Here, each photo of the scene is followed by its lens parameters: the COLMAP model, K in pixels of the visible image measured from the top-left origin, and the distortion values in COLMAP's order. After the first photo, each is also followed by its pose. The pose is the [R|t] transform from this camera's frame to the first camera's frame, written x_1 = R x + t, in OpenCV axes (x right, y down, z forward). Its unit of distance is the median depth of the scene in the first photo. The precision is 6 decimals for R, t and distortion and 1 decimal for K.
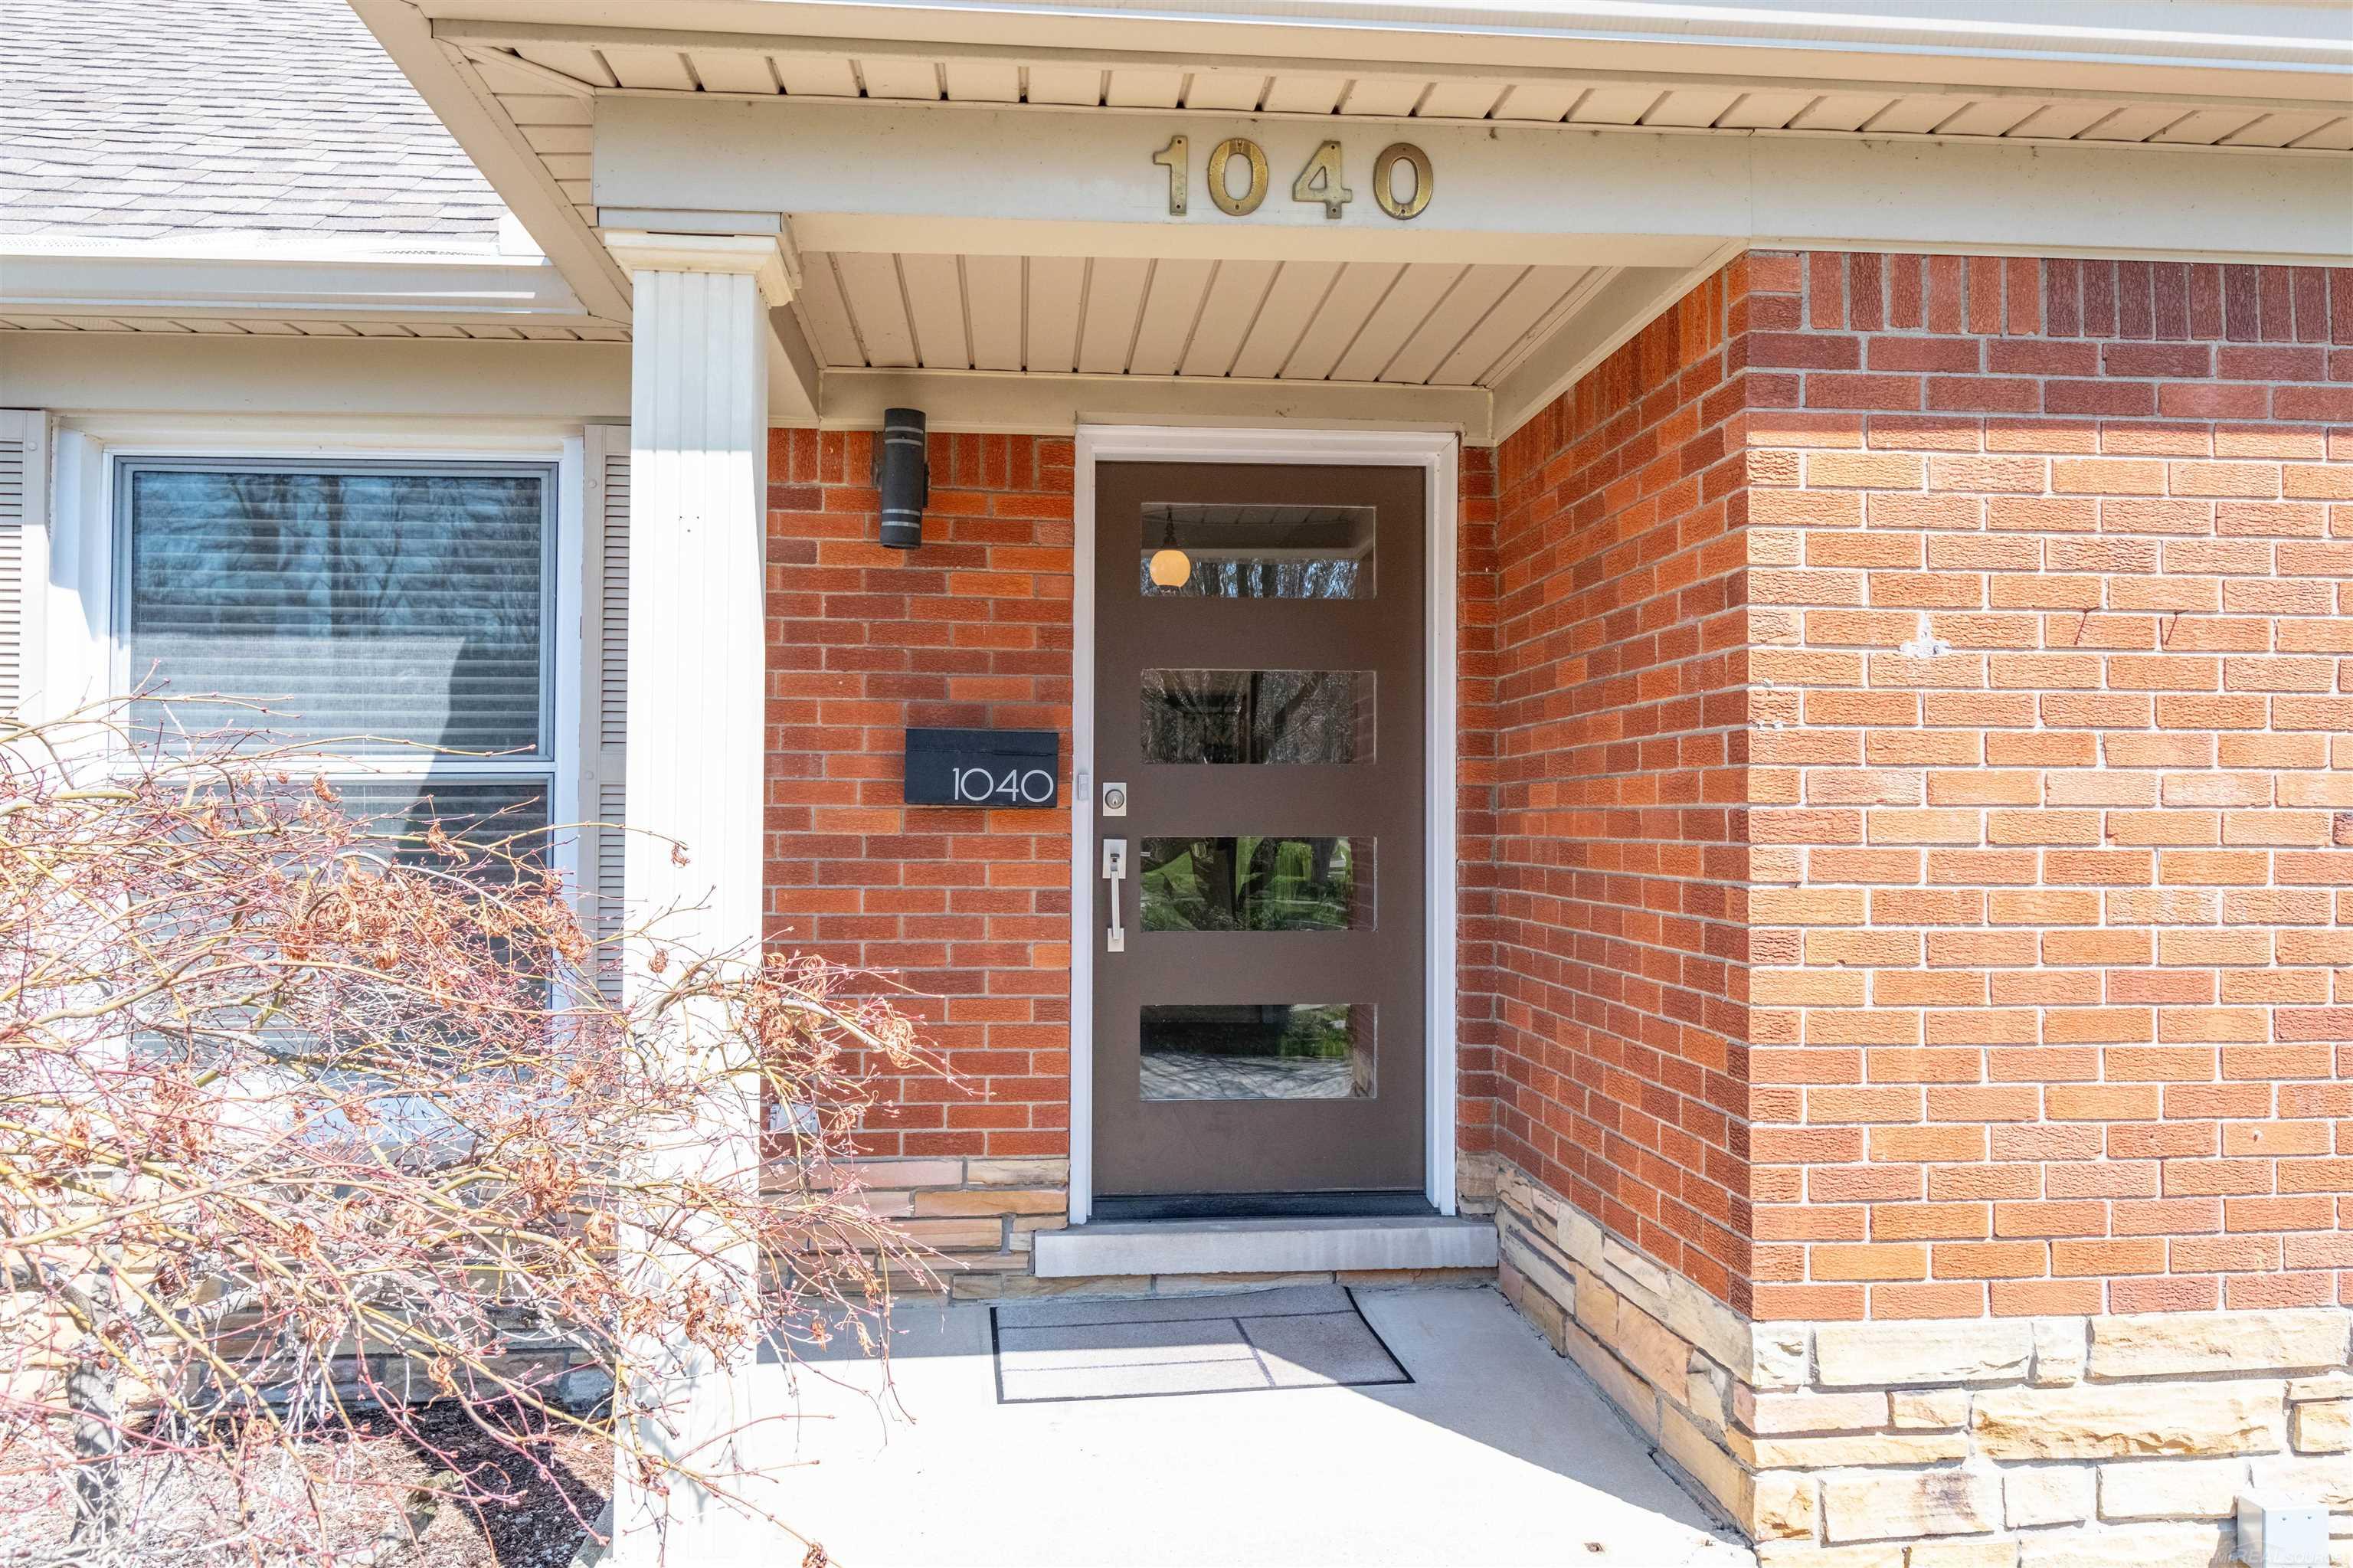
lens RADIAL K [[1891.2, 0, 1186.5], [0, 1891.2, 694.6], [0, 0, 1]] dist [0.010216, 0.001346]
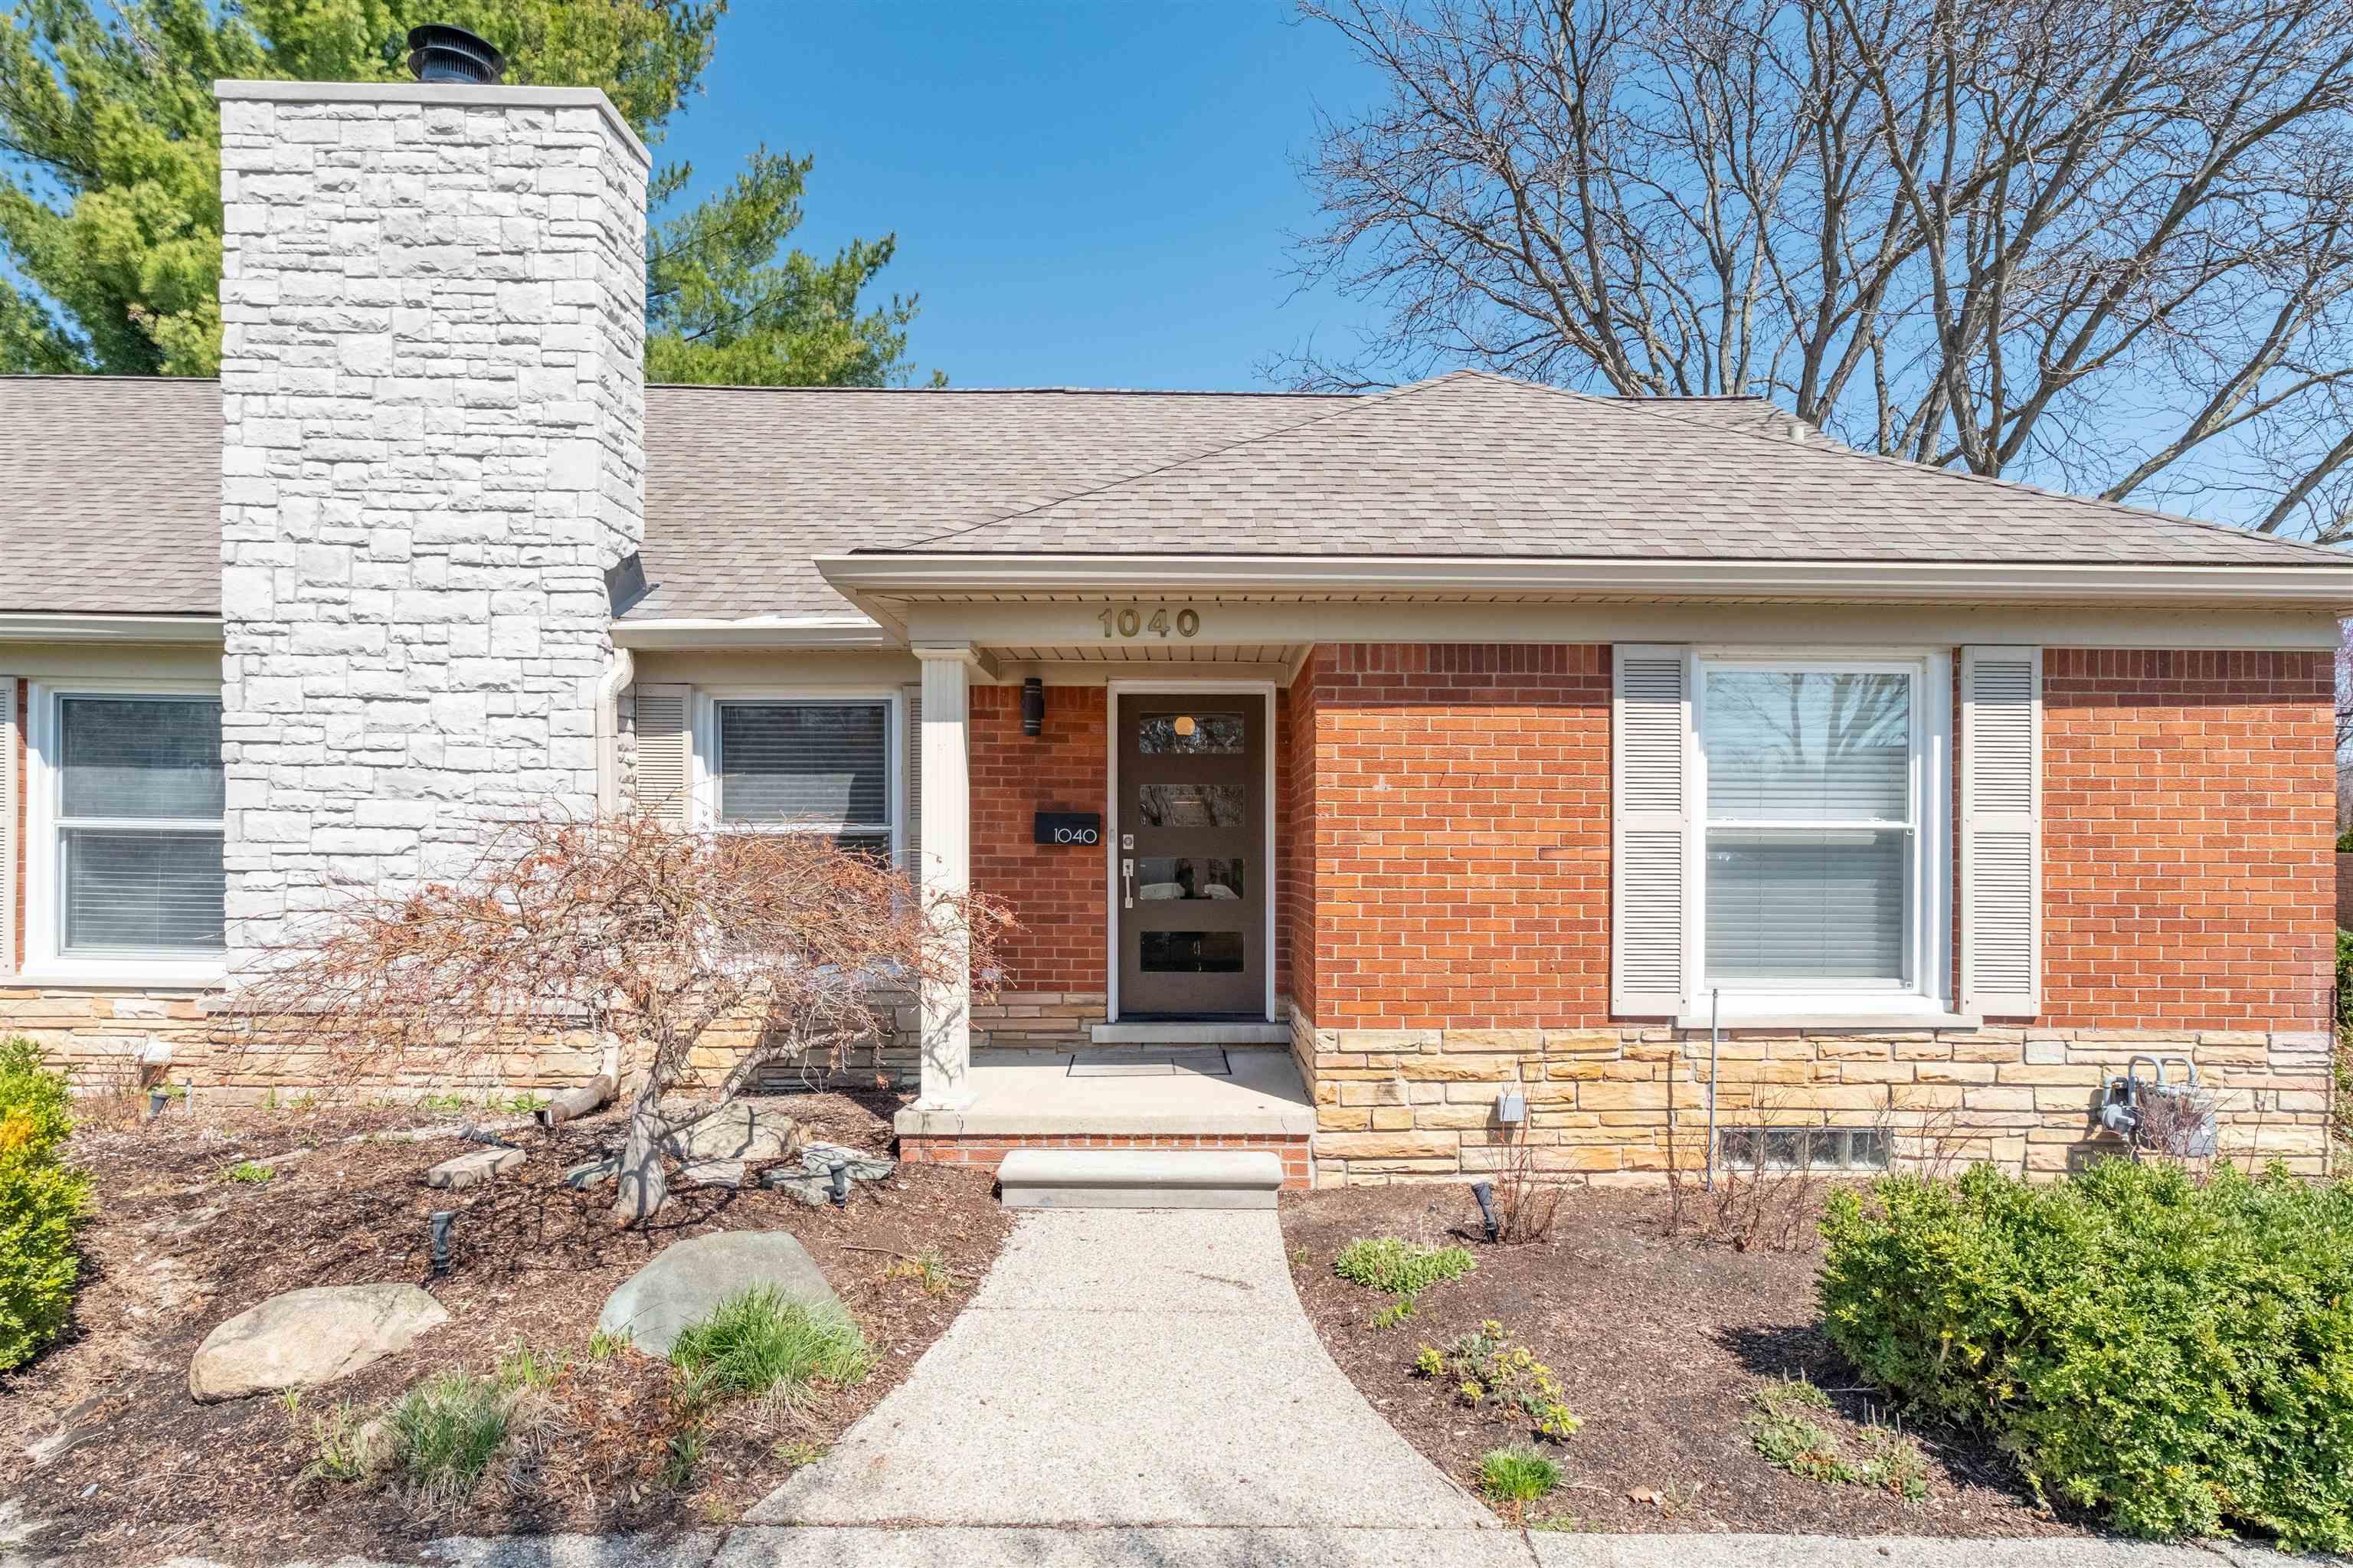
lens RADIAL K [[1341.2, 0, 1178.0], [0, 1341.2, 828.3], [0, 0, 1]] dist [-0.001719, 0.001119]
pose [[0.995306, 0.000344, -0.096773, 0.276947], [0.004111, 0.998941, 0.045830, -0.054486], [0.096686, -0.046013, 0.994251, -0.946186]]
